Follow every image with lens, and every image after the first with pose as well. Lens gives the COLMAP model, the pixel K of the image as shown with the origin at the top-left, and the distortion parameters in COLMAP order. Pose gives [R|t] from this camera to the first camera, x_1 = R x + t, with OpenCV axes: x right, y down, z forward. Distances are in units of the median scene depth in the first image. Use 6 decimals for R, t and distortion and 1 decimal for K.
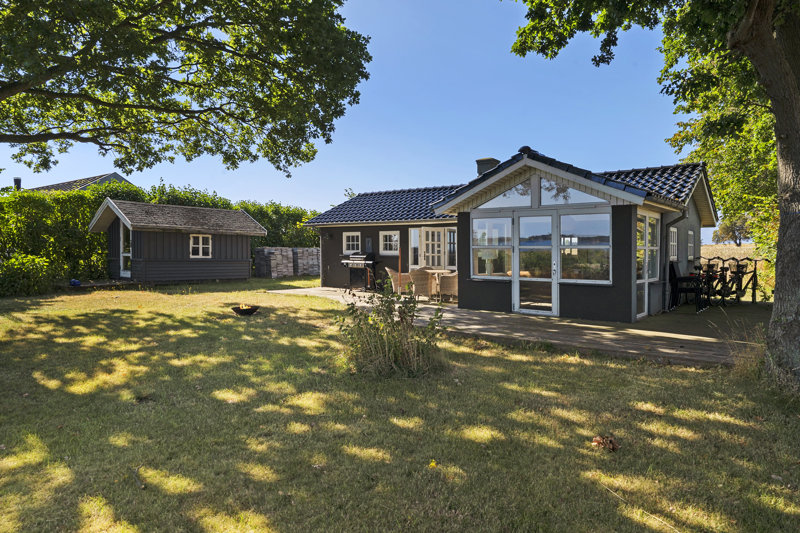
lens RADIAL K [[502.9, 0, 385.2], [0, 502.9, 251.4], [0, 0, 1]] dist [-0.004647, -0.001335]
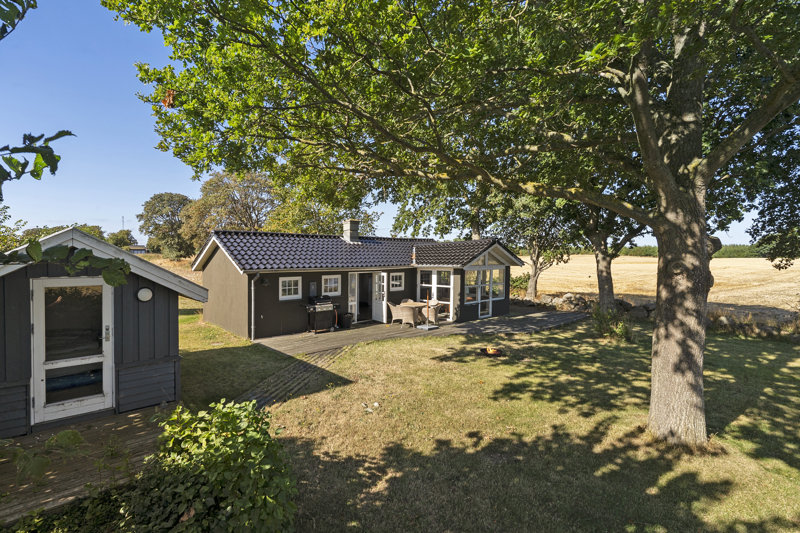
lens RADIAL K [[375.1, 0, 372.8], [0, 375.1, 259.0], [0, 0, 1]] dist [-0.009330, 0.000463]
pose [[0.229045, -0.019370, 0.973223, -0.813334], [0.009677, 0.999798, 0.017621, -0.091784], [-0.973368, 0.005382, 0.229186, 0.708616]]
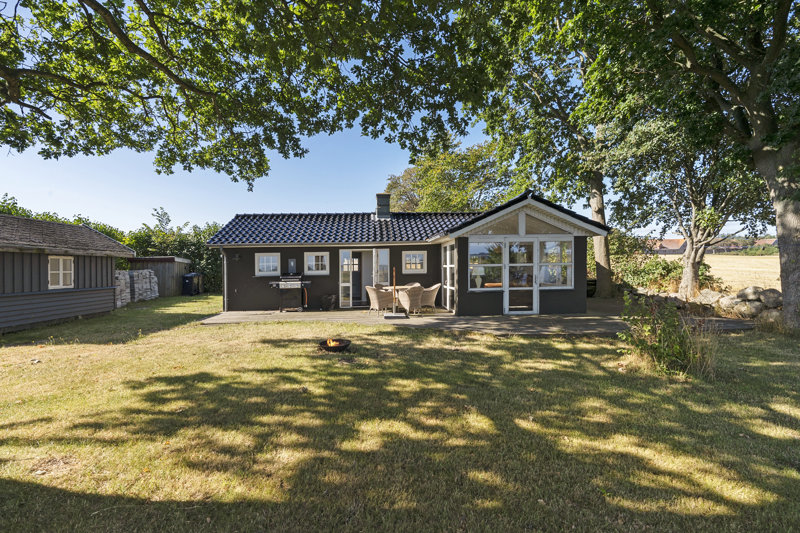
lens RADIAL K [[375.1, 0, 393.8], [0, 375.1, 266.4], [0, 0, 1]] dist [-0.009330, 0.000463]
pose [[0.760436, -0.021671, 0.649051, -0.391031], [0.024380, 0.999691, 0.004815, -0.010483], [-0.648955, 0.012162, 0.760729, 0.299995]]
